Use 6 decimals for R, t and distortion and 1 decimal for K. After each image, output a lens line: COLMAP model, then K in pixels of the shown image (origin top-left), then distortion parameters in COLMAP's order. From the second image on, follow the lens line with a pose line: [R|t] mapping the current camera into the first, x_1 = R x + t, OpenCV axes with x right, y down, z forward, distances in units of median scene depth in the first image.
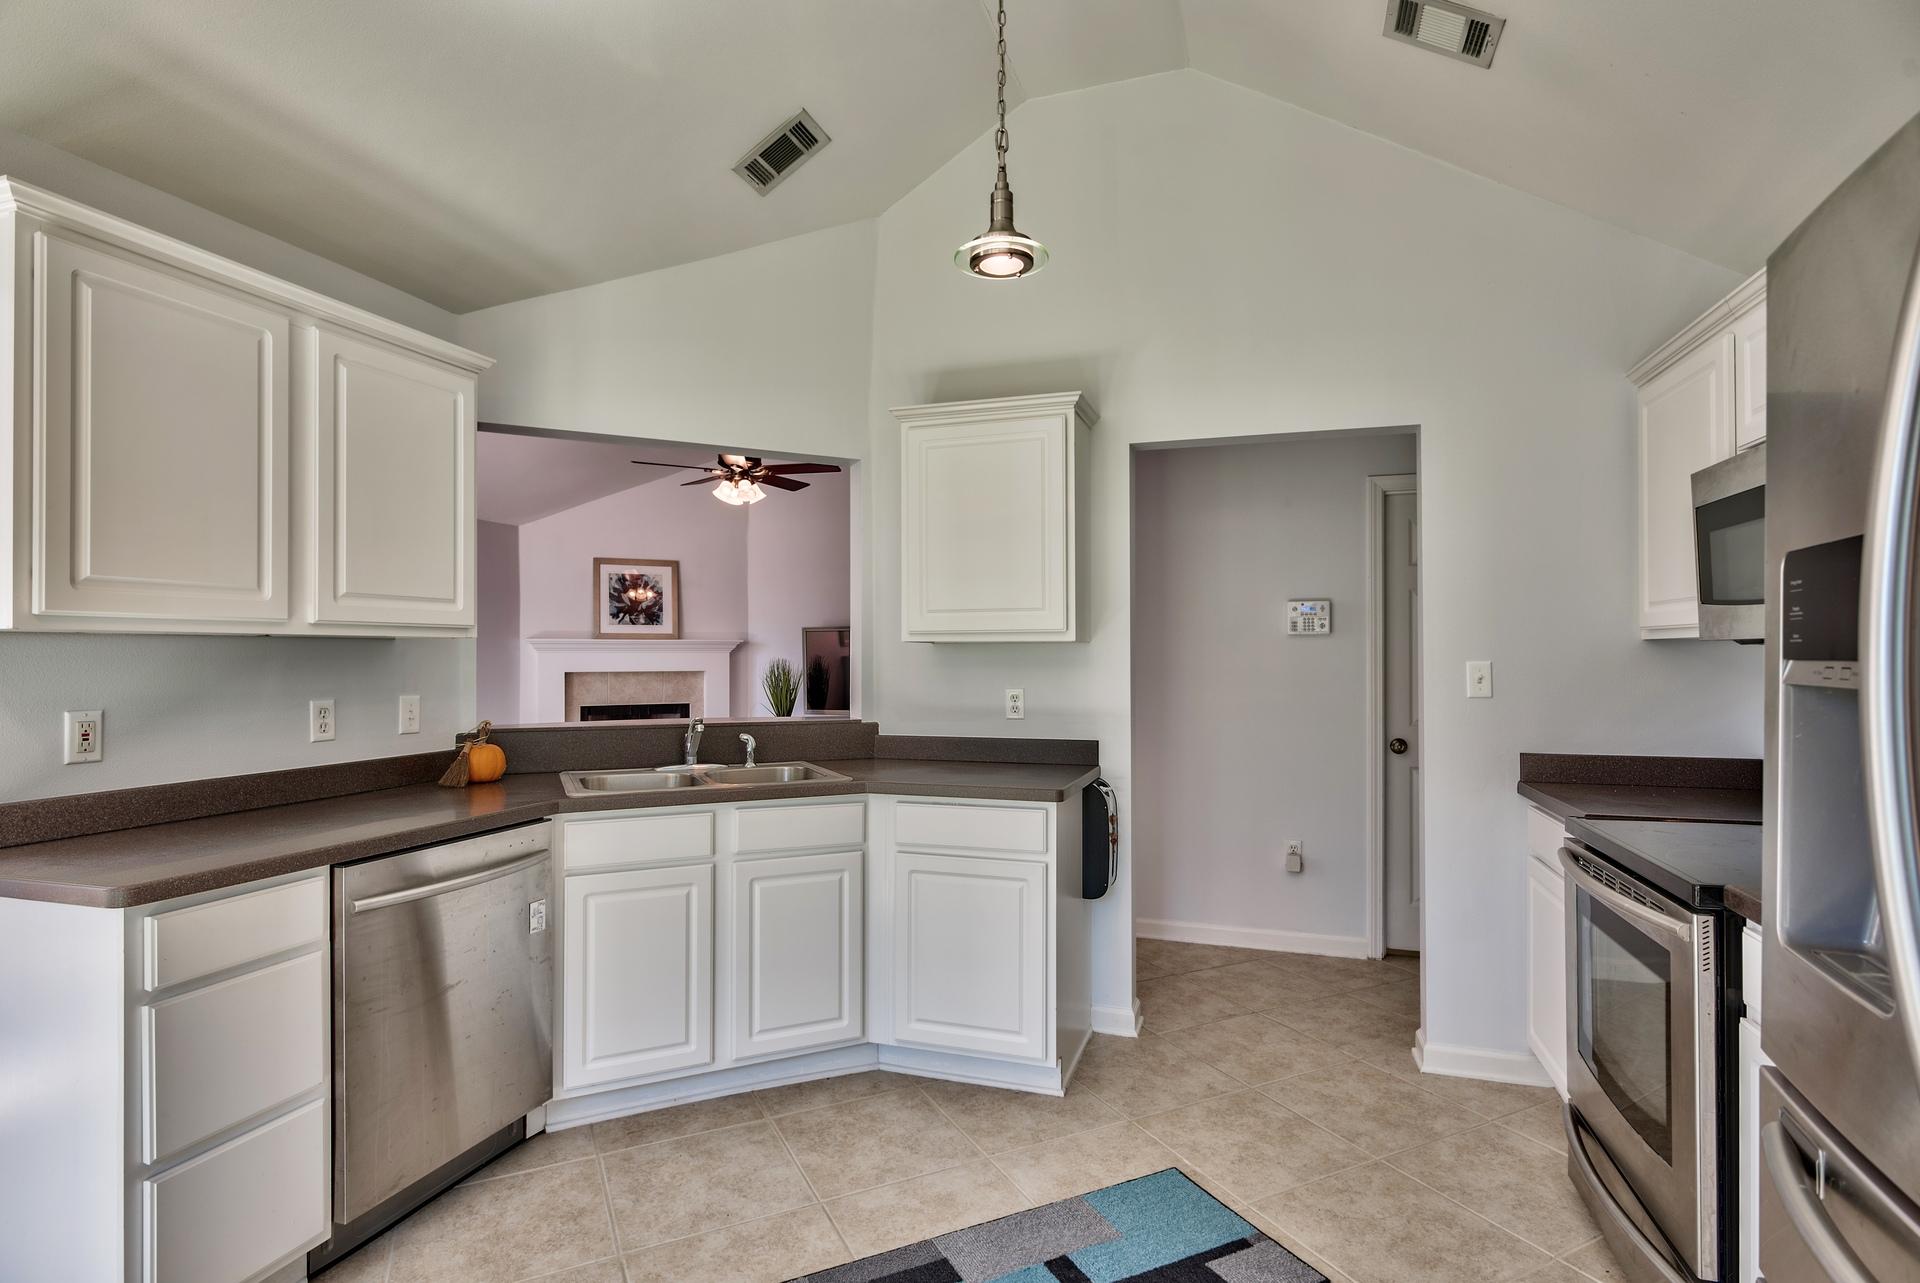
lens RADIAL K [[945.9, 0, 951.2], [0, 945.9, 648.7], [0, 0, 1]] dist [-0.003076, 0.000039]
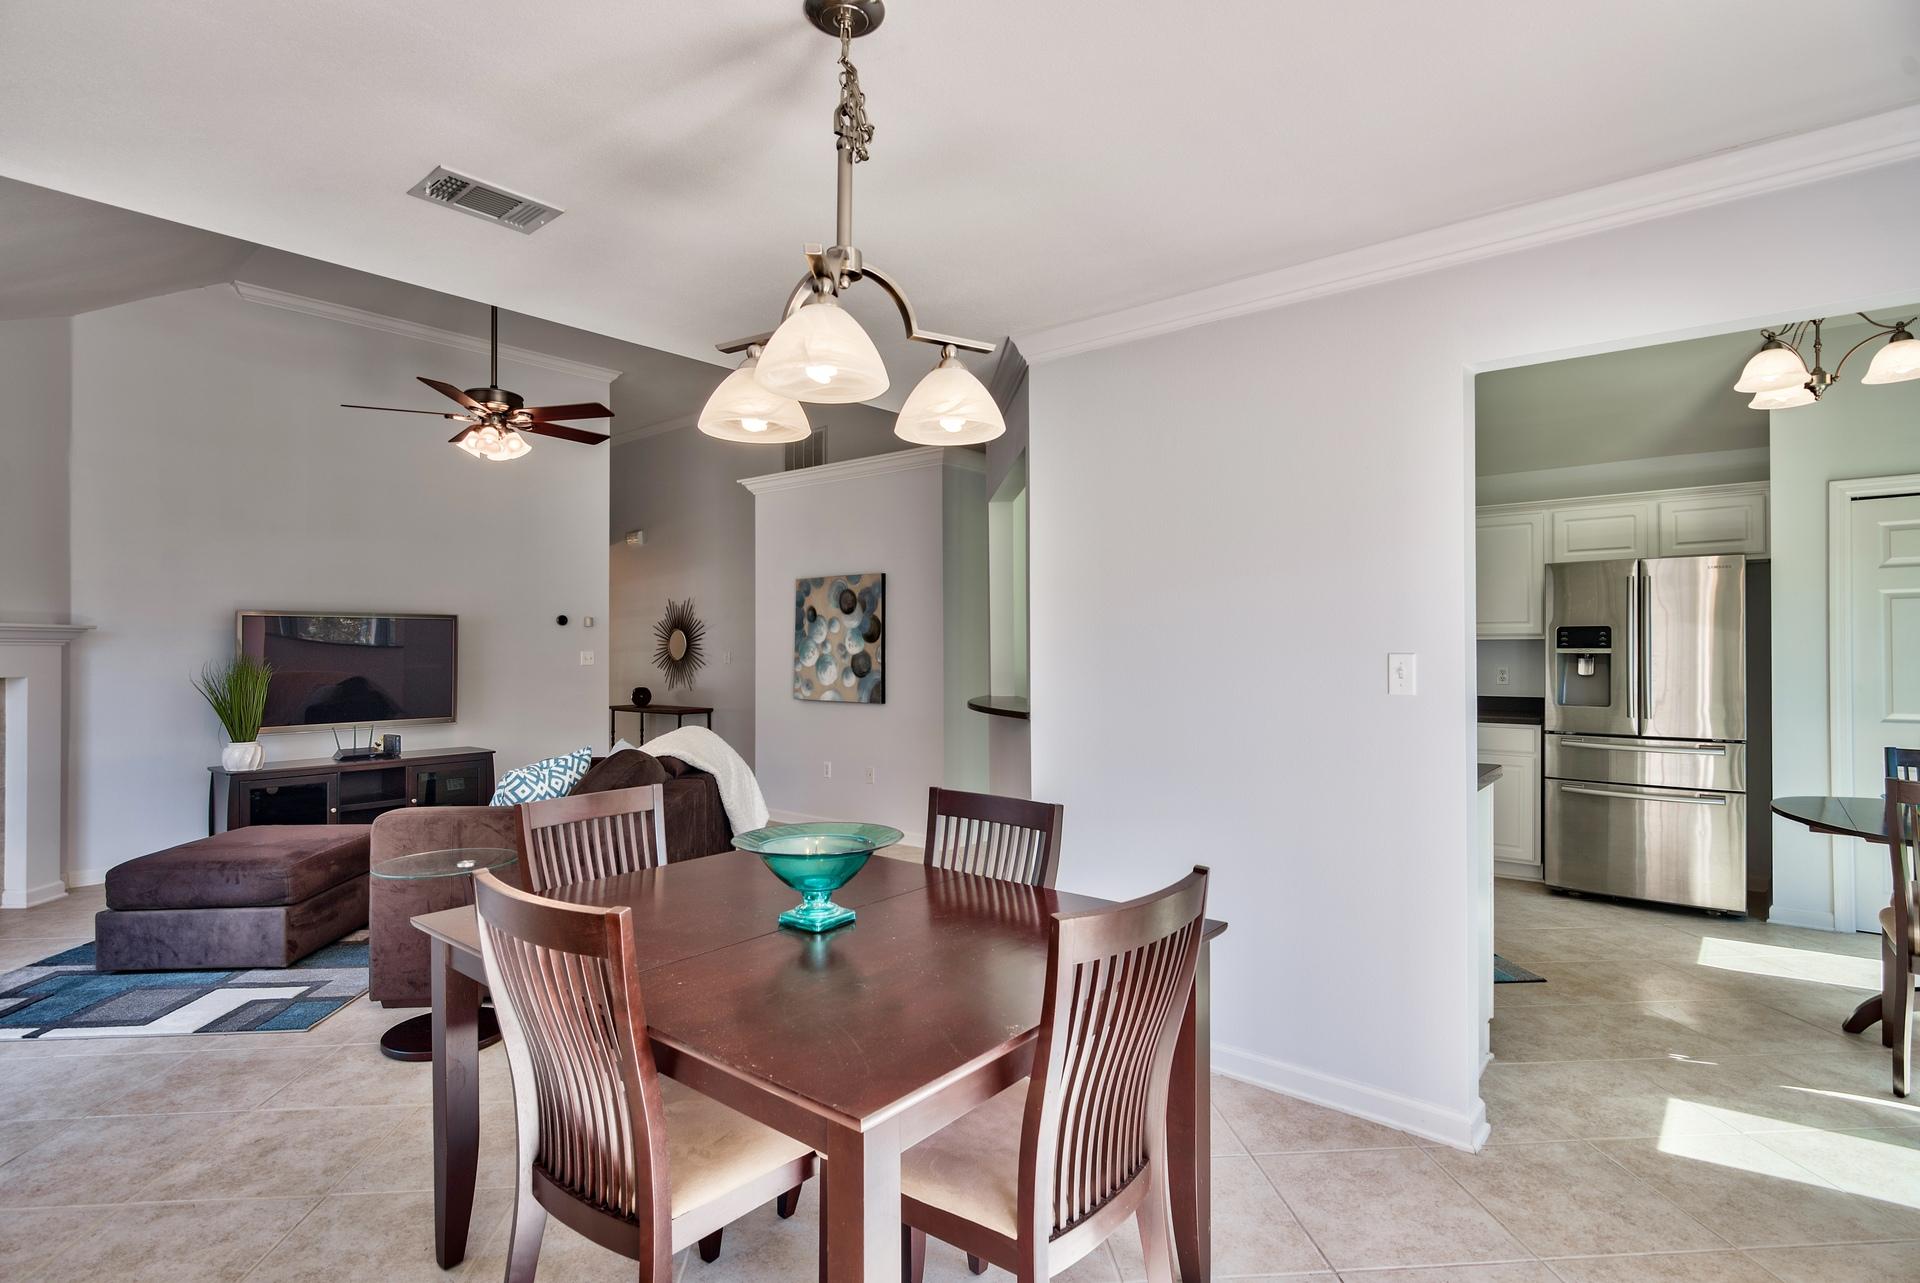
lens RADIAL K [[945.9, 0, 953.4], [0, 945.9, 644.1], [0, 0, 1]] dist [-0.003076, 0.000039]
pose [[0.378553, 0.006527, 0.925556, -1.721652], [-0.004309, 0.999977, -0.005289, 0.010920], [-0.925569, -0.001986, 0.378573, 0.723511]]
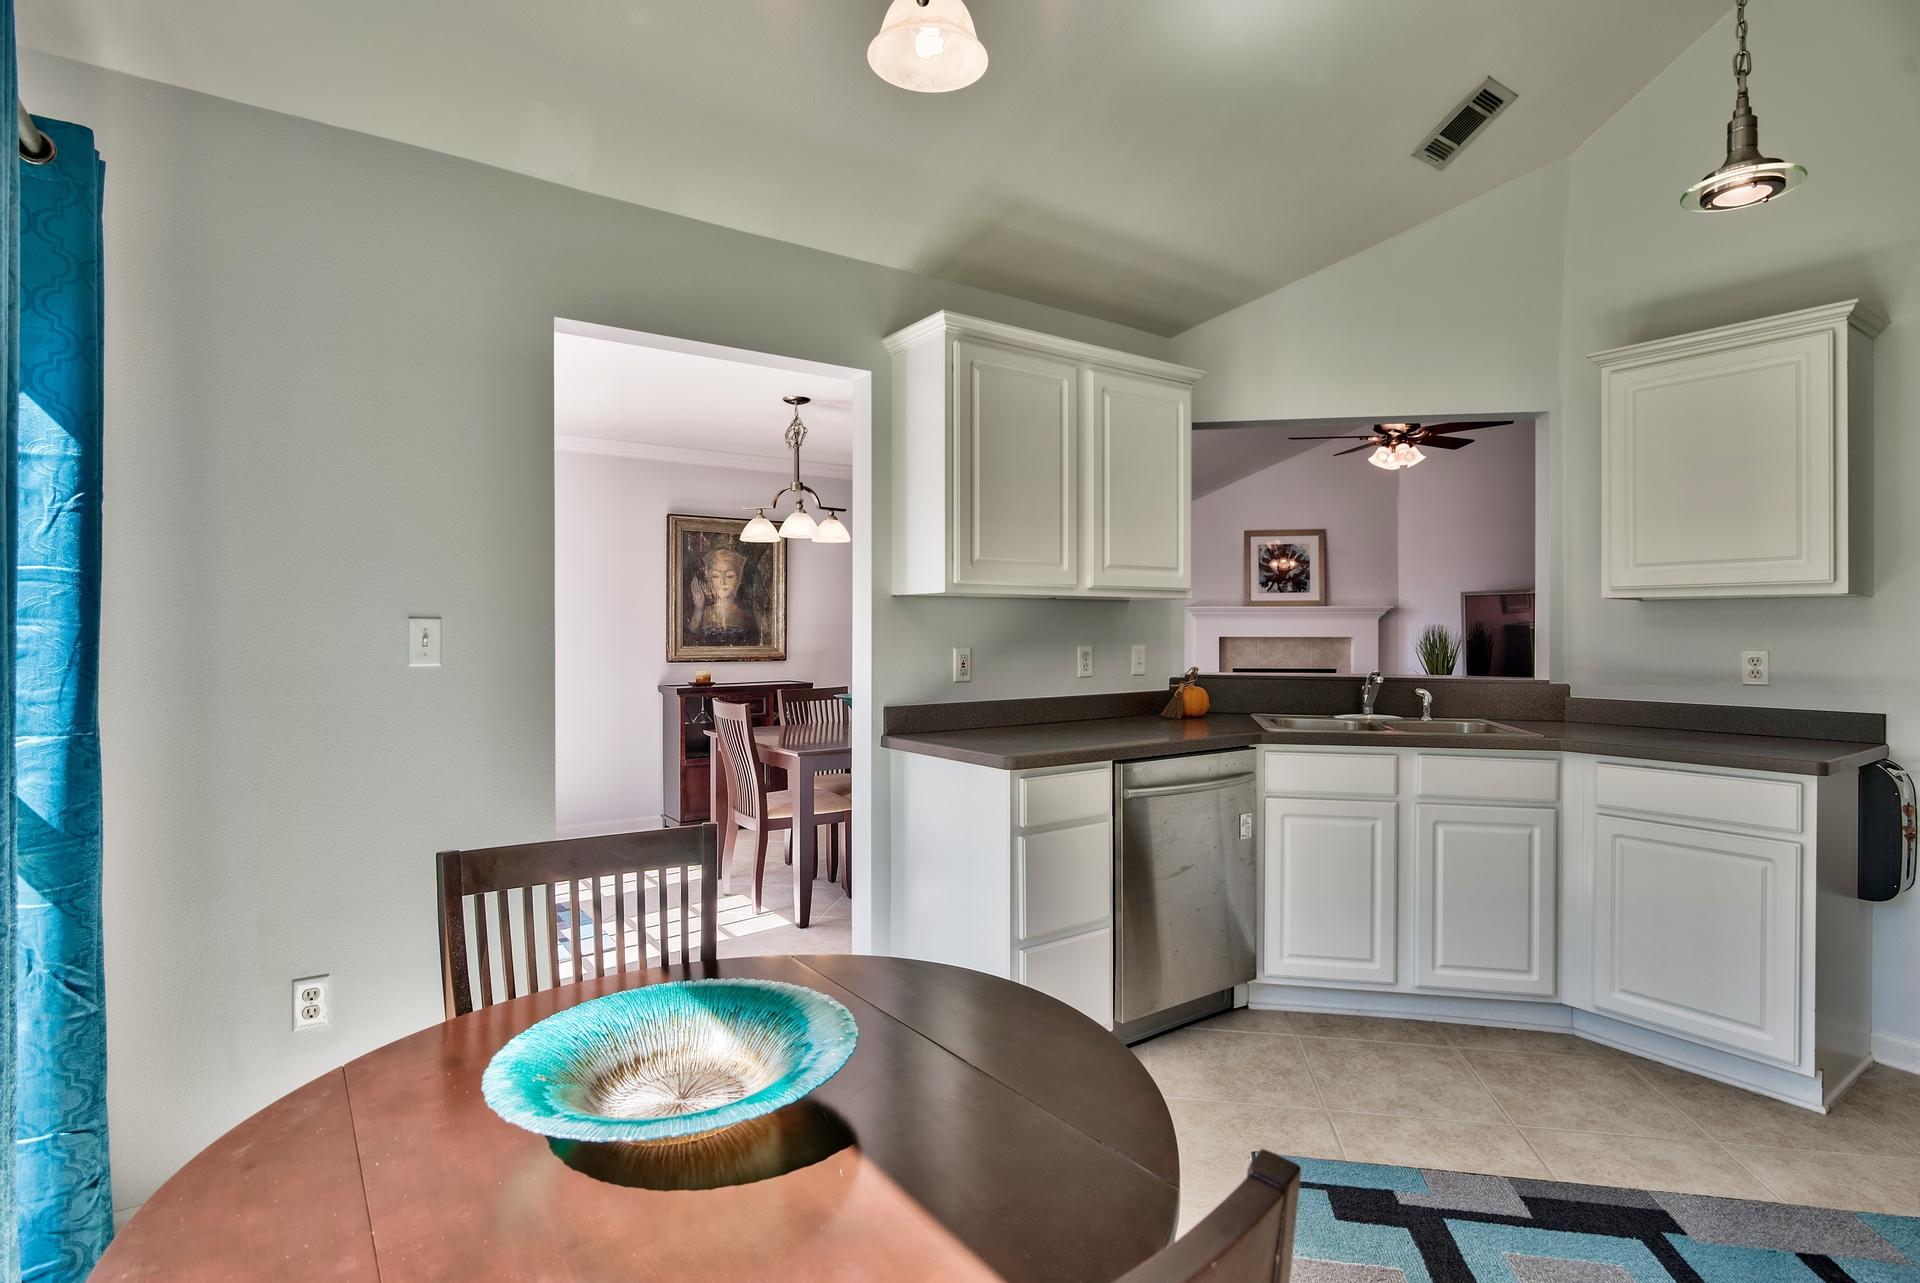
lens RADIAL K [[945.9, 0, 962.6], [0, 945.9, 627.9], [0, 0, 1]] dist [-0.003076, 0.000039]
pose [[0.809447, 0.002776, -0.587187, -0.016622], [0.001806, 0.999972, 0.007217, 0.016421], [0.587191, -0.006902, 0.809419, -0.169715]]
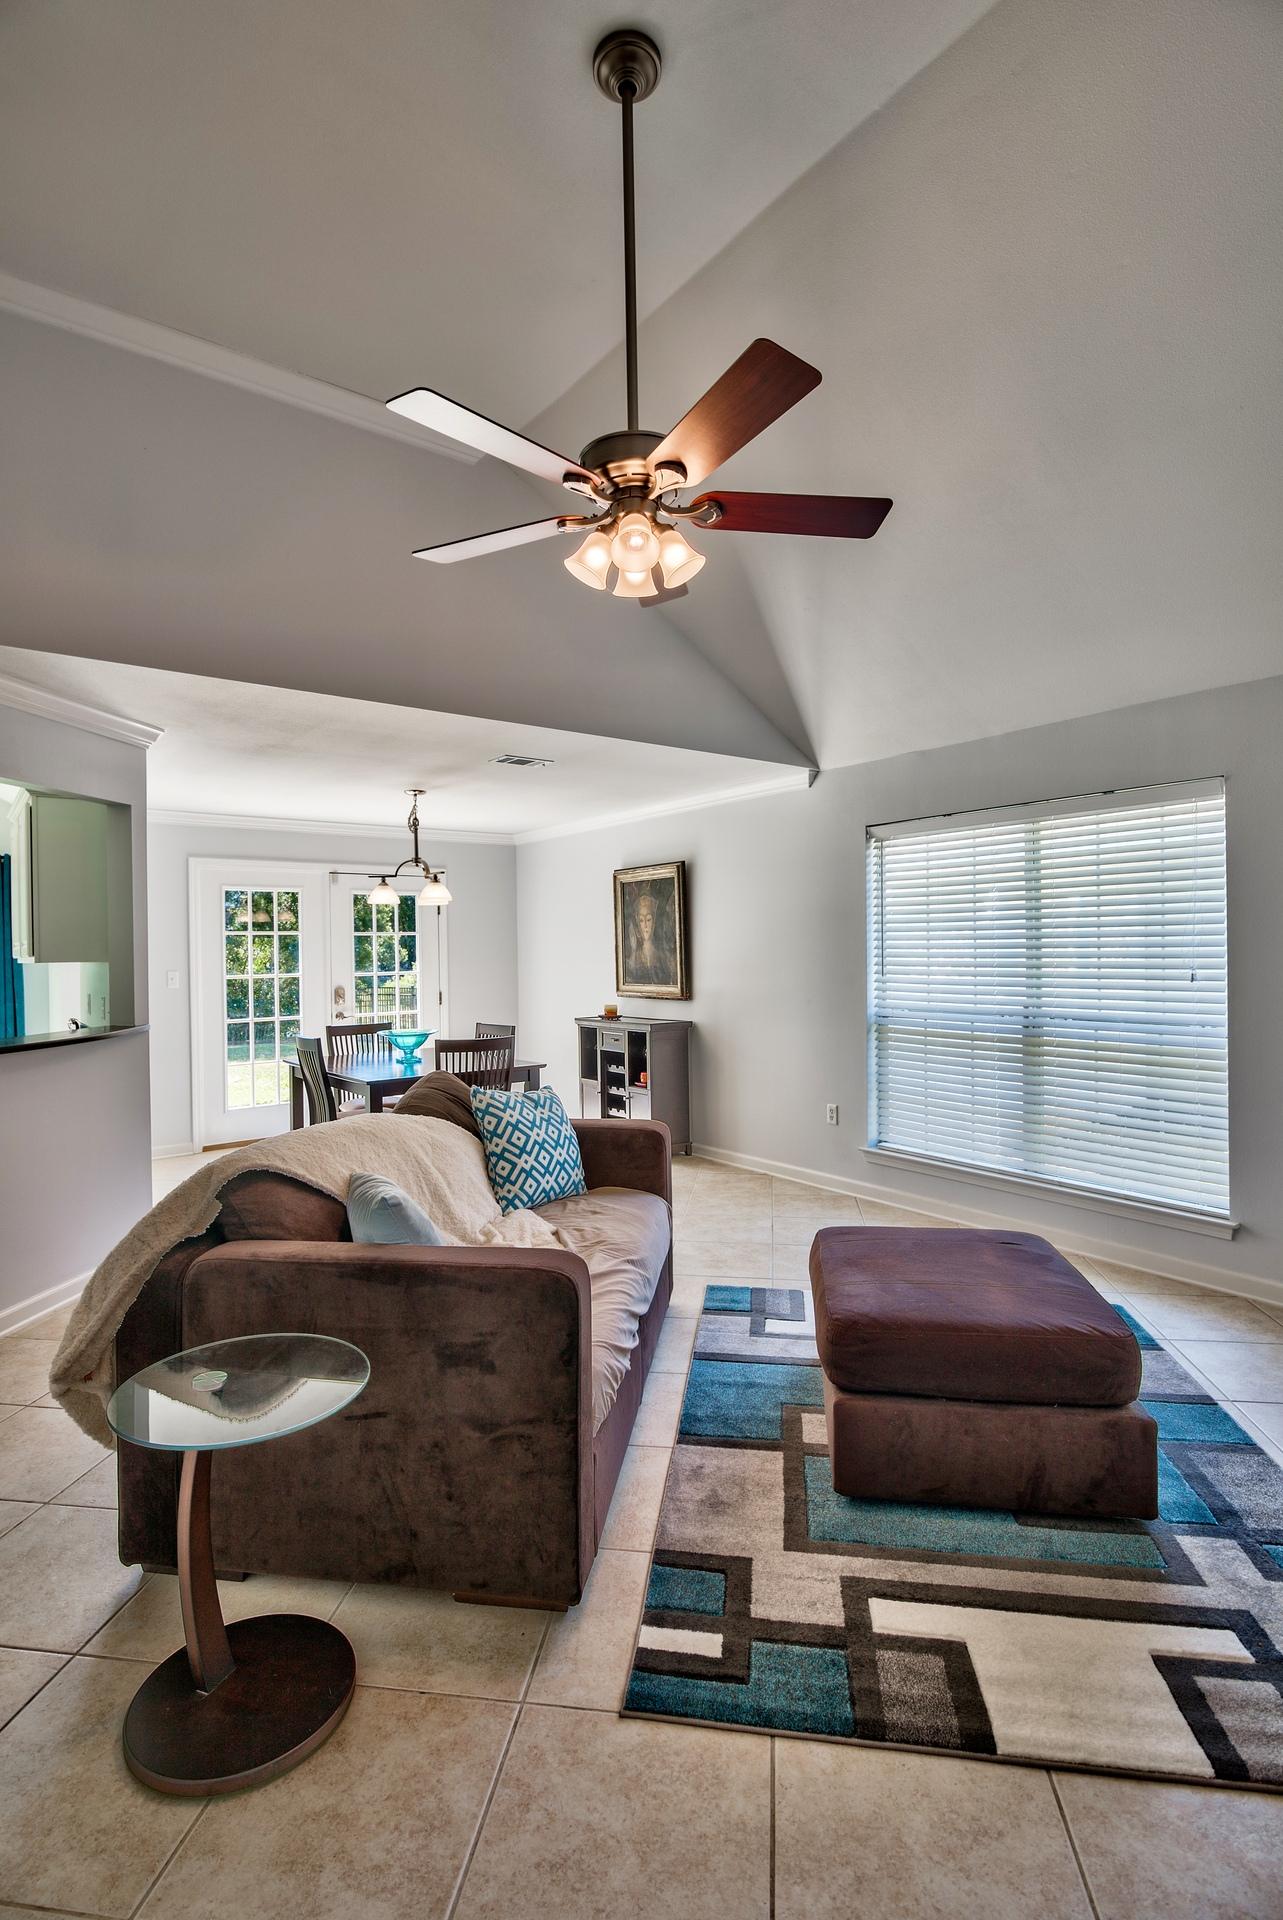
lens RADIAL K [[945.9, 0, 641.5], [0, 945.9, 955.9], [0, 0, 1]] dist [-0.003076, 0.000039]
pose [[-0.565736, 0.015436, -0.824442, 0.234746], [0.022307, 0.999745, 0.003412, -0.005116], [0.824285, -0.016460, -0.565936, 2.600262]]
